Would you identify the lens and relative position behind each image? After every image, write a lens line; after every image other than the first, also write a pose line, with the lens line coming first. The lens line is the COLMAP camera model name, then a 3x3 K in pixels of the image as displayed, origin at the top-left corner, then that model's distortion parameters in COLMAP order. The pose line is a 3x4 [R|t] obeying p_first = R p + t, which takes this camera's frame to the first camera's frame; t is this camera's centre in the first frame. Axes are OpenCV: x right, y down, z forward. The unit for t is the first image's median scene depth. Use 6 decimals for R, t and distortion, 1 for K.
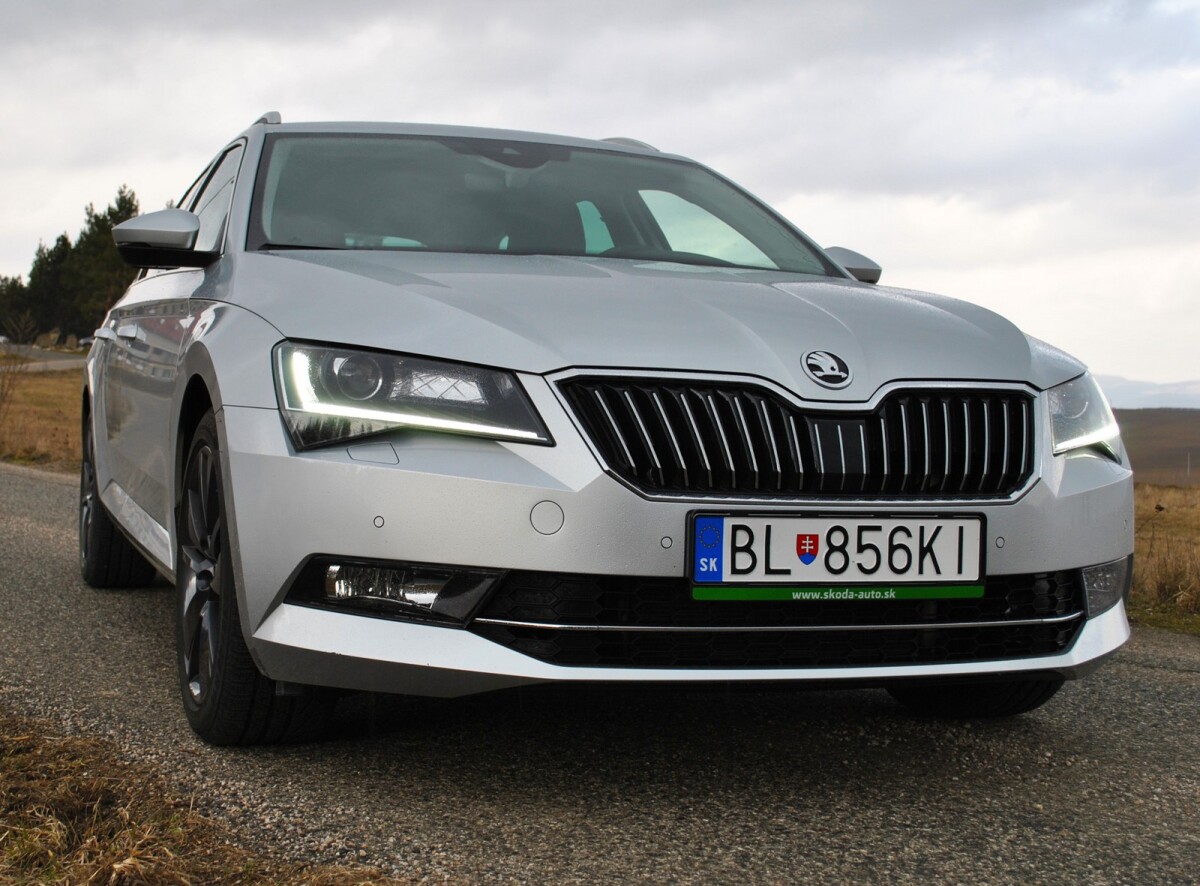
lens RADIAL K [[1743.0, 0, 564.3], [0, 1743.0, 432.1], [0, 0, 1]] dist [-0.076086, 0.000000]
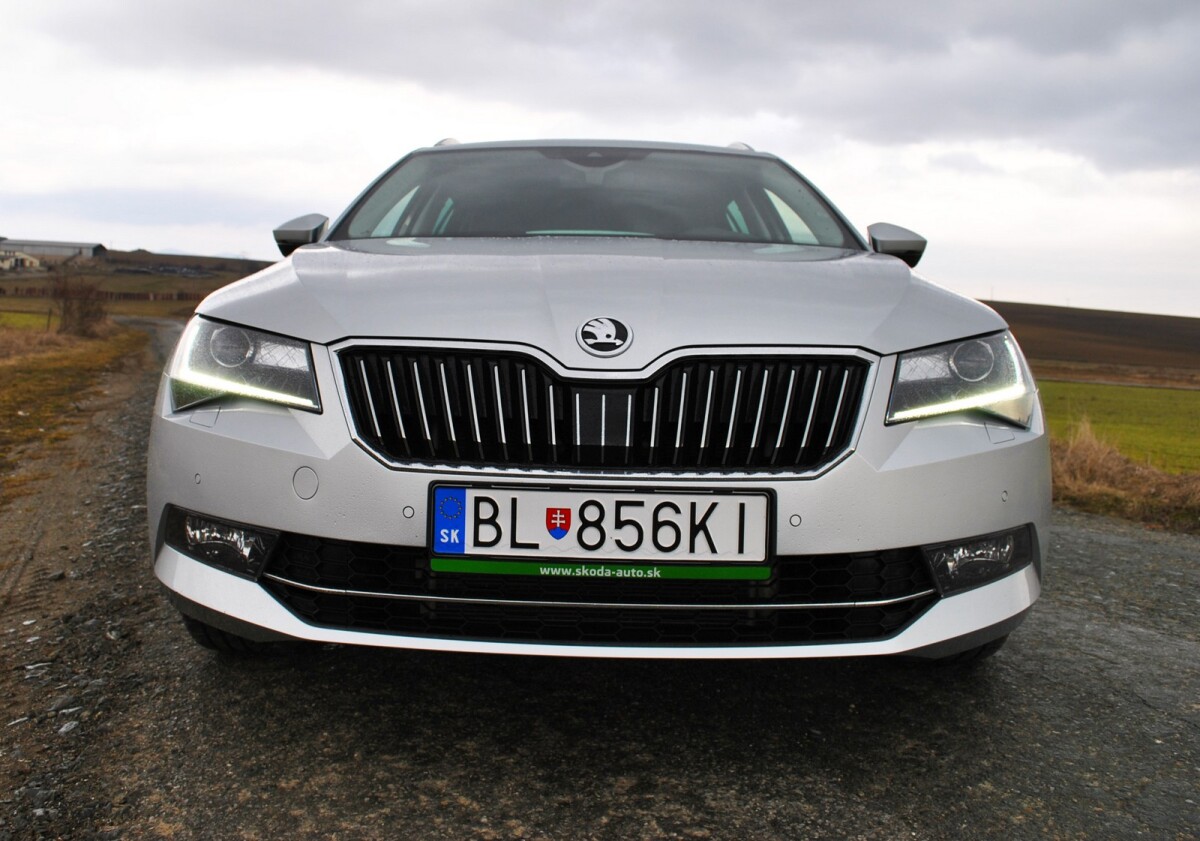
lens RADIAL K [[1101.7, 0, 597.2], [0, 1101.7, 394.6], [0, 0, 1]] dist [-0.069755, 0.000000]
pose [[0.946289, 0.007991, -0.323225, 0.348471], [0.000004, 0.999694, 0.024726, -0.018996], [0.323323, -0.023400, 0.945999, 0.418788]]
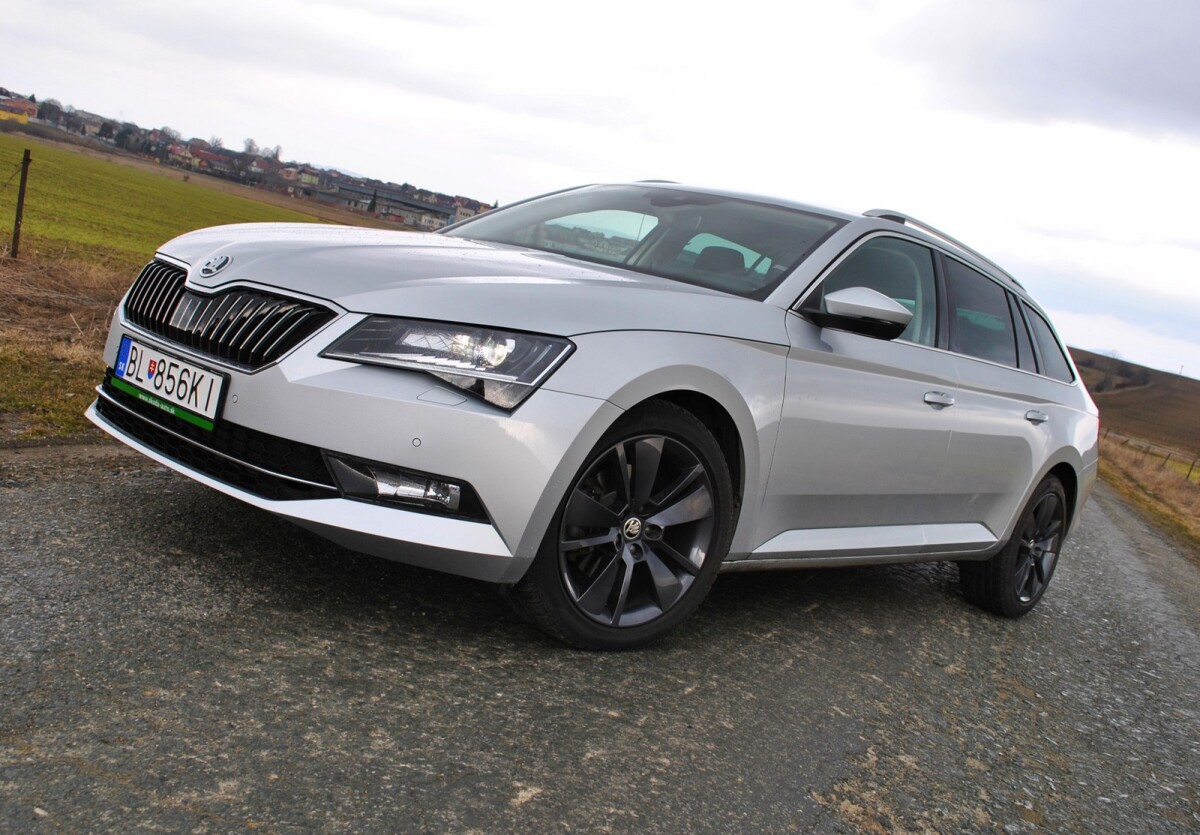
lens RADIAL K [[1101.7, 0, 609.0], [0, 1101.7, 428.8], [0, 0, 1]] dist [-0.069755, 0.000000]
pose [[0.514009, 0.164725, -0.841819, 1.170556], [-0.239779, 0.969858, 0.043372, -0.023349], [0.823590, 0.179557, 0.538014, 0.798302]]
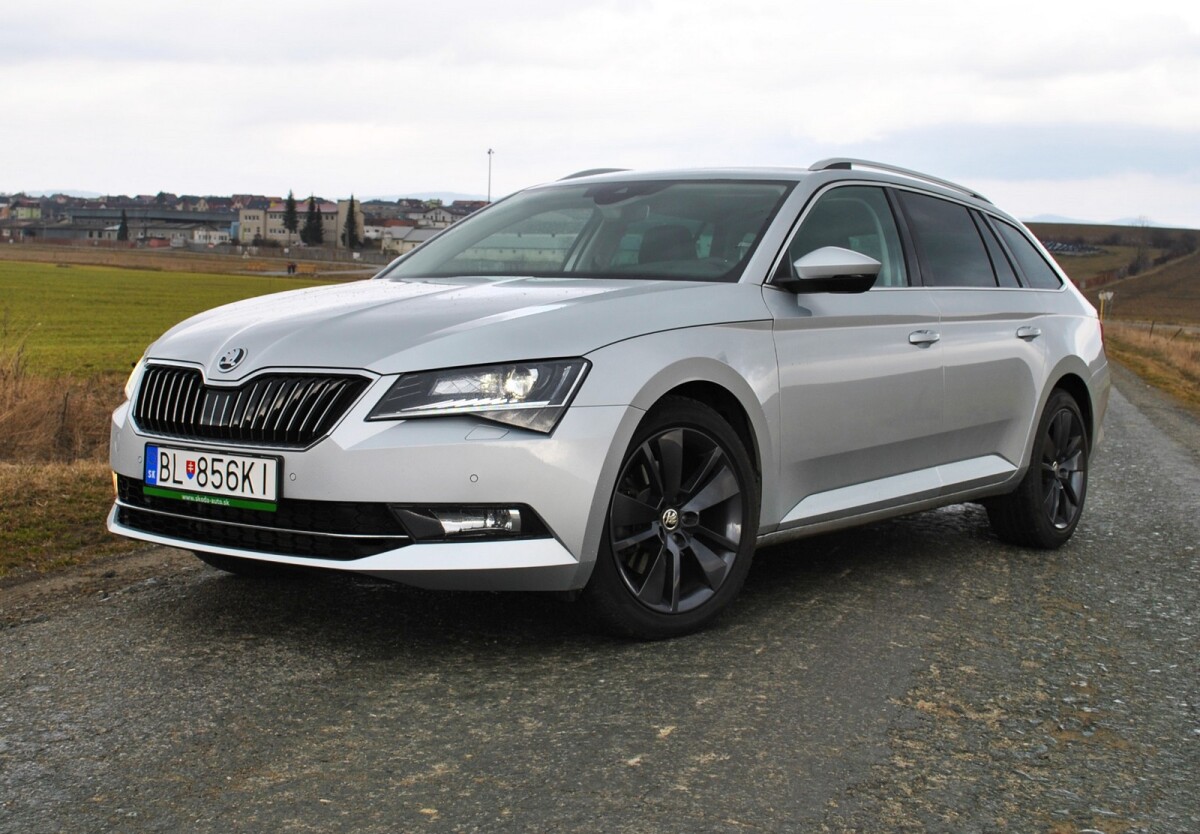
lens RADIAL K [[1497.9, 0, 598.4], [0, 1497.9, 413.3], [0, 0, 1]] dist [-0.056473, 0.000000]
pose [[0.588332, 0.024429, -0.808251, 1.474241], [-0.029307, 0.999531, 0.008878, -0.010247], [0.808088, 0.018465, 0.588772, 0.465555]]
